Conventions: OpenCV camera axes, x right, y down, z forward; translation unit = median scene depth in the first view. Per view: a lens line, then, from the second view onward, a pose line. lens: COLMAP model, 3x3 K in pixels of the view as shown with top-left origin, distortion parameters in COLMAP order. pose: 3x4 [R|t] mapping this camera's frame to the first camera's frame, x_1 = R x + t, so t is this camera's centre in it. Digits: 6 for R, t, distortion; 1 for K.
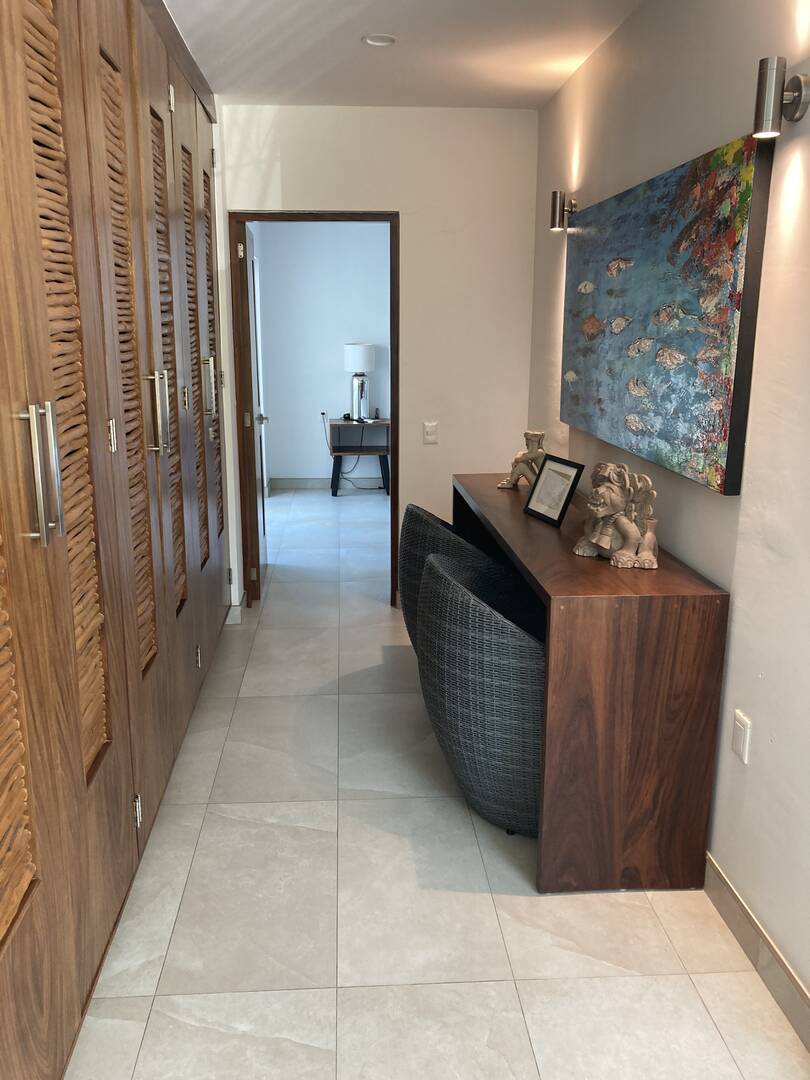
lens RADIAL K [[875.2, 0, 406.4], [0, 875.2, 537.2], [0, 0, 1]] dist [0.041431, -0.044698]
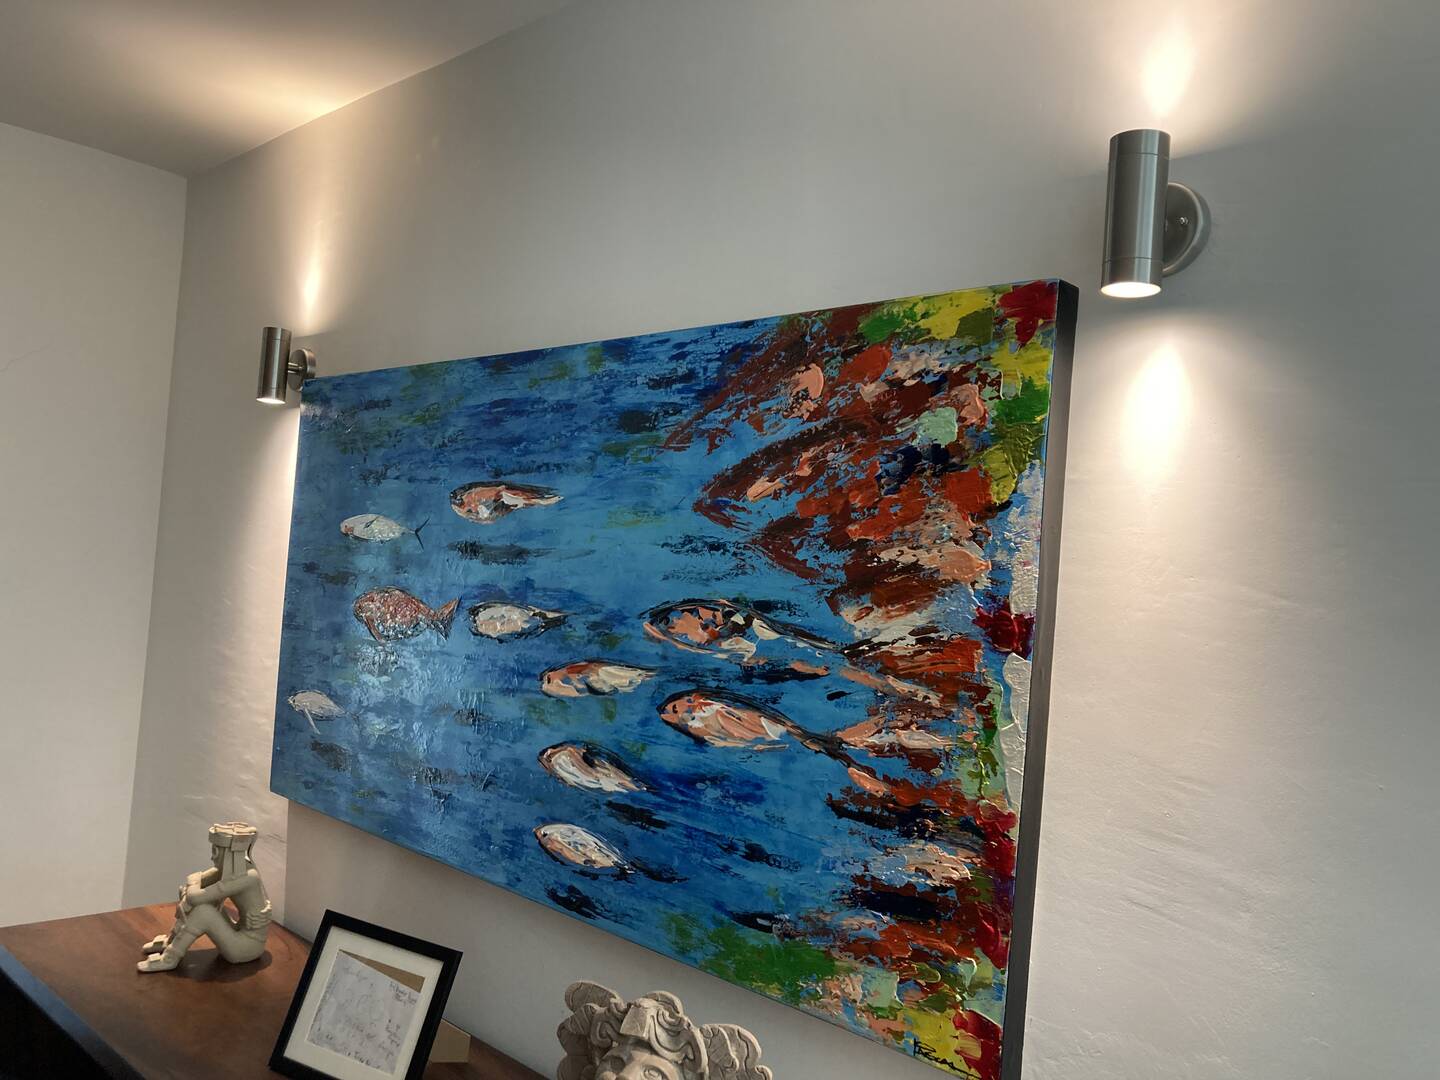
lens RADIAL K [[1167.0, 0, 690.1], [0, 1167.0, 558.3], [0, 0, 1]] dist [0.041431, -0.044698]
pose [[0.757210, 0.064438, 0.649985, -0.104092], [0.082932, 0.977583, -0.193529, -0.172016], [-0.647885, 0.200447, 0.734892, 0.559453]]
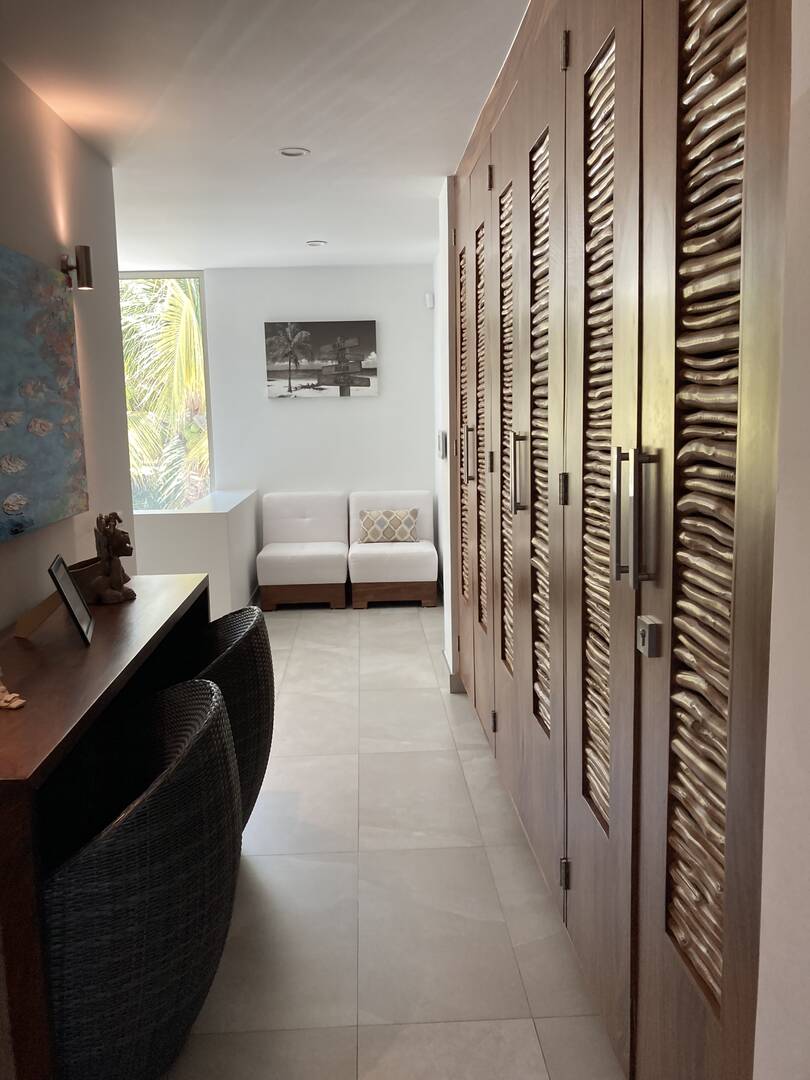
lens RADIAL K [[875.2, 0, 405.9], [0, 875.2, 538.5], [0, 0, 1]] dist [0.041431, -0.044698]
pose [[-0.999801, 0.011037, 0.016632, -0.181615], [0.016558, 0.923932, 0.382198, -0.501127], [-0.011149, 0.382397, -0.923931, 2.121635]]
